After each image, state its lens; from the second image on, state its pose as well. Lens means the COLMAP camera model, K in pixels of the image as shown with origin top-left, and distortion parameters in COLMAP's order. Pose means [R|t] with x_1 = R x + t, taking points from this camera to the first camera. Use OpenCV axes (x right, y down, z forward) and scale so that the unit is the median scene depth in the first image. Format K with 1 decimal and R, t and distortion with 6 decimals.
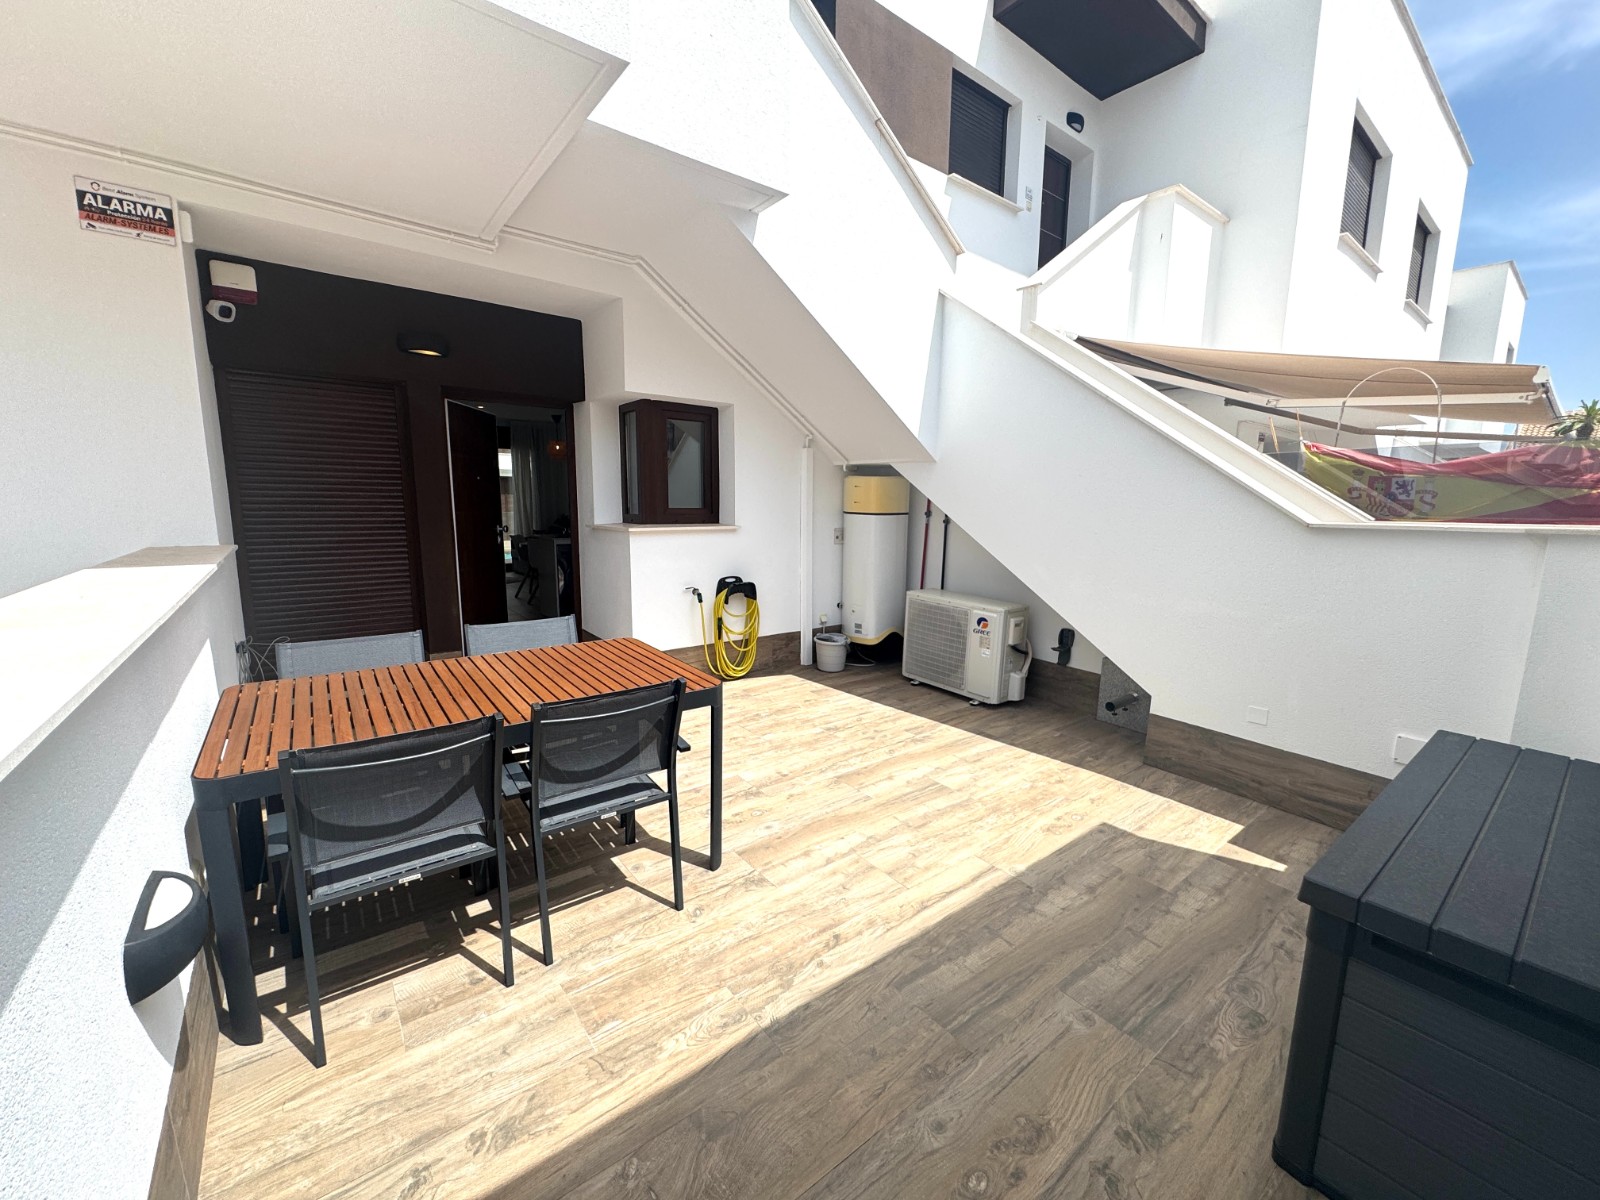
lens RADIAL K [[642.2, 0, 800.0], [0, 642.2, 600.0], [0, 0, 1]] dist [-0.002947, -0.000057]
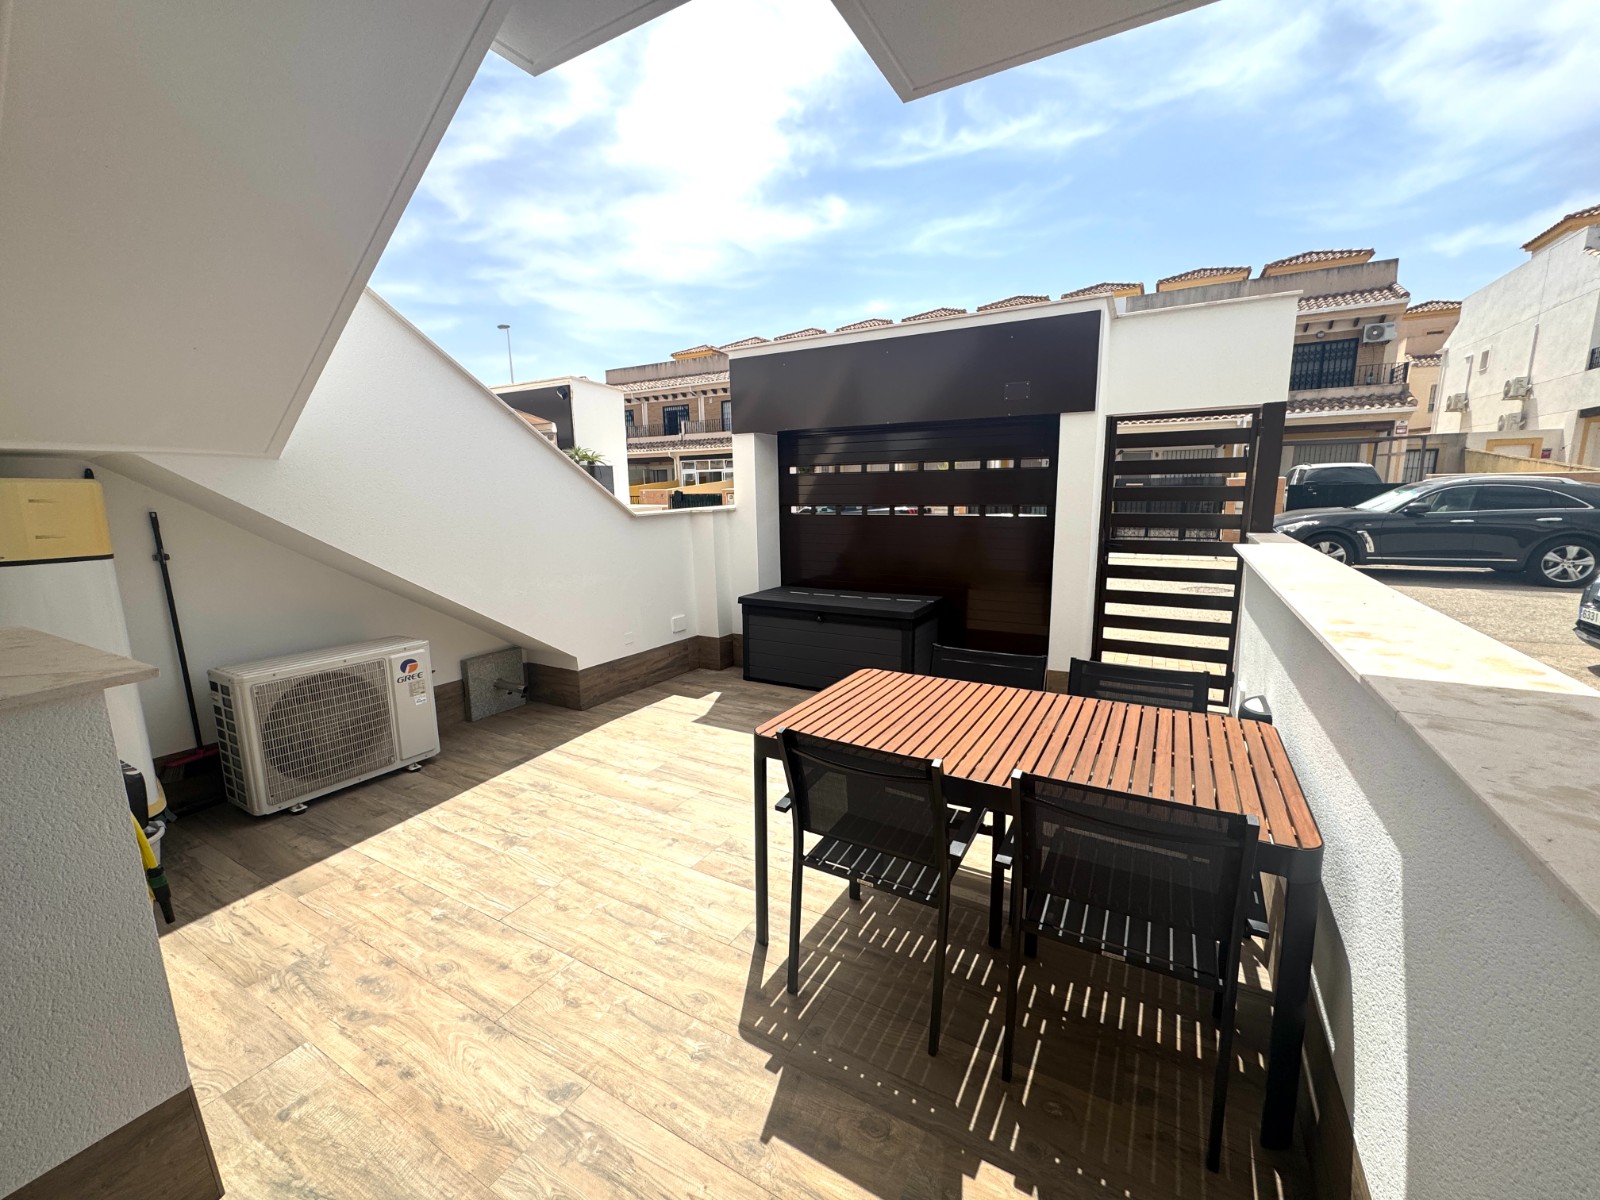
lens RADIAL K [[642.2, 0, 800.0], [0, 642.2, 600.0], [0, 0, 1]] dist [-0.002947, -0.000057]
pose [[-0.384809, -0.166096, 0.907929, -0.623472], [0.154480, 0.958210, 0.240768, -0.162696], [-0.909977, 0.232906, -0.343069, 0.825634]]
